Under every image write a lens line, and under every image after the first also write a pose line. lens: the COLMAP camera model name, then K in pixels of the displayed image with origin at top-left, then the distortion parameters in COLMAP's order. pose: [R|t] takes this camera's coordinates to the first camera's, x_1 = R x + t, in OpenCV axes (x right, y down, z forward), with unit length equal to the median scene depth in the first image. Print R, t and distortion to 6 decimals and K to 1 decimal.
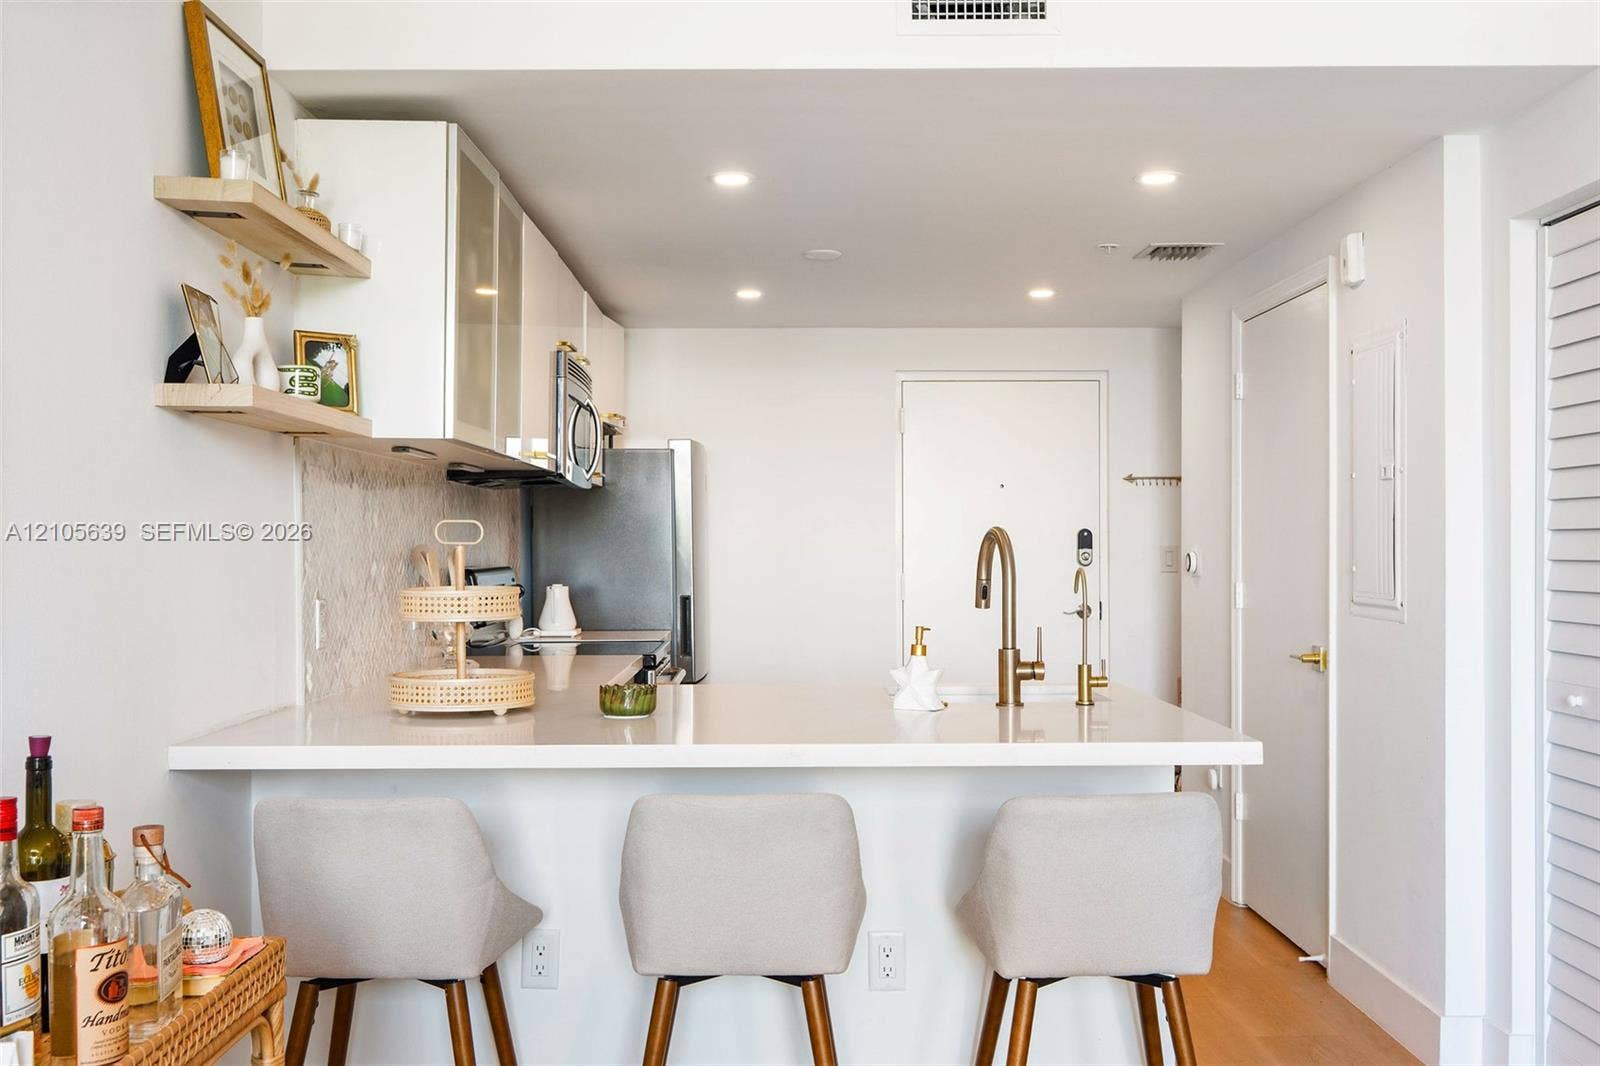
lens RADIAL K [[1549.1, 0, 780.2], [0, 1549.1, 547.2], [0, 0, 1]] dist [0.011492, -0.009230]
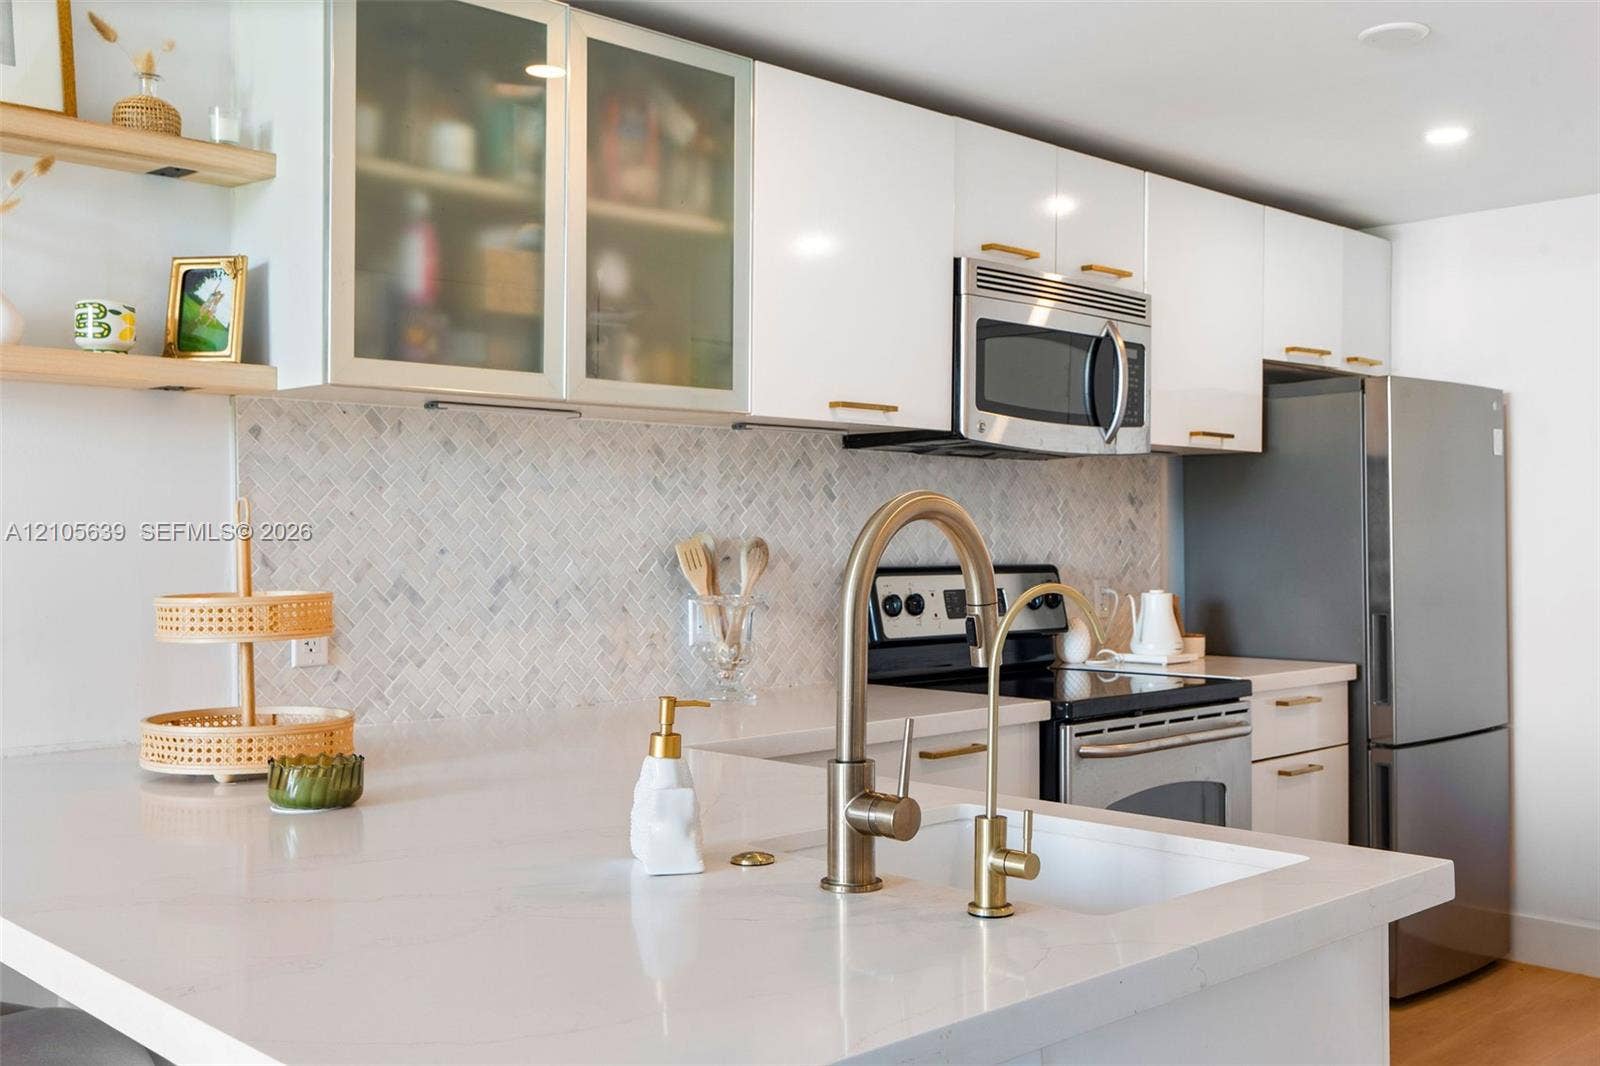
lens RADIAL K [[1549.1, 0, 780.2], [0, 1549.1, 547.2], [0, 0, 1]] dist [0.011492, -0.009230]
pose [[0.681750, 0.001645, -0.731583, 0.458724], [0.000863, 0.999995, 0.003053, 0.003111], [0.731585, -0.002712, 0.681745, 0.681553]]
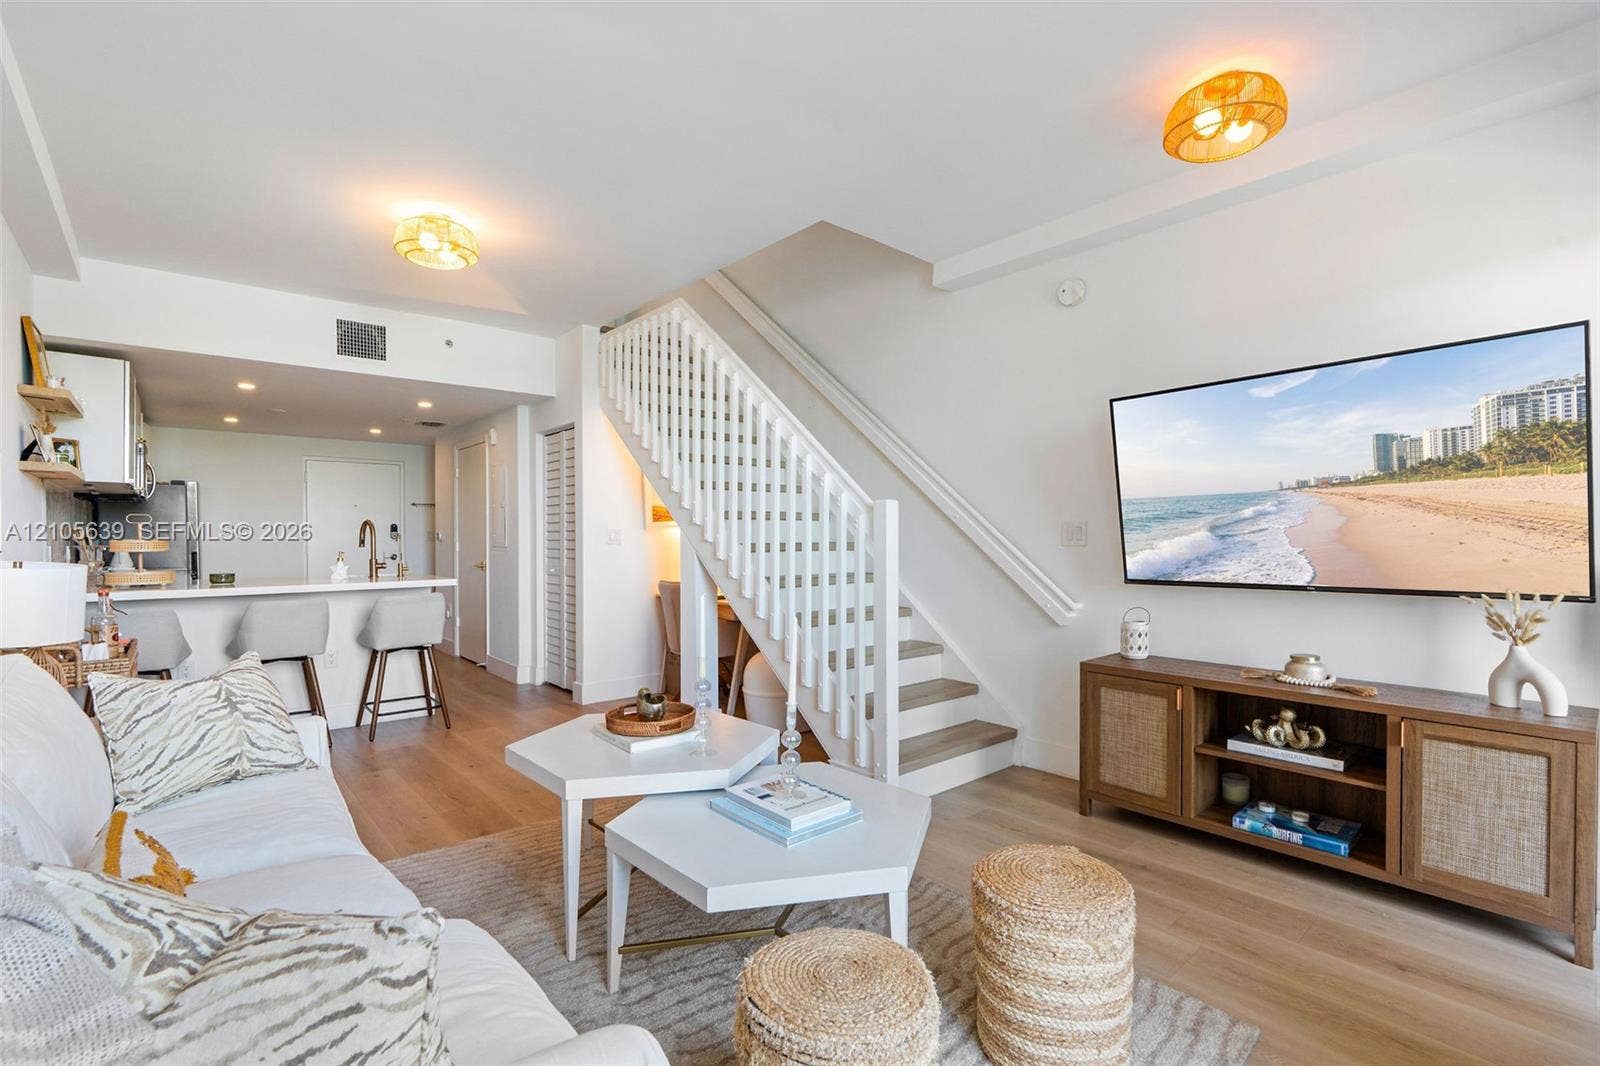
lens RADIAL K [[734.4, 0, 798.6], [0, 734.4, 540.7], [0, 0, 1]] dist [0.000718, 0.000573]
pose [[0.759773, -0.004296, 0.650175, -0.162853], [0.002368, 0.999990, 0.003840, 0.024966], [-0.650185, -0.001378, 0.759775, -0.679743]]
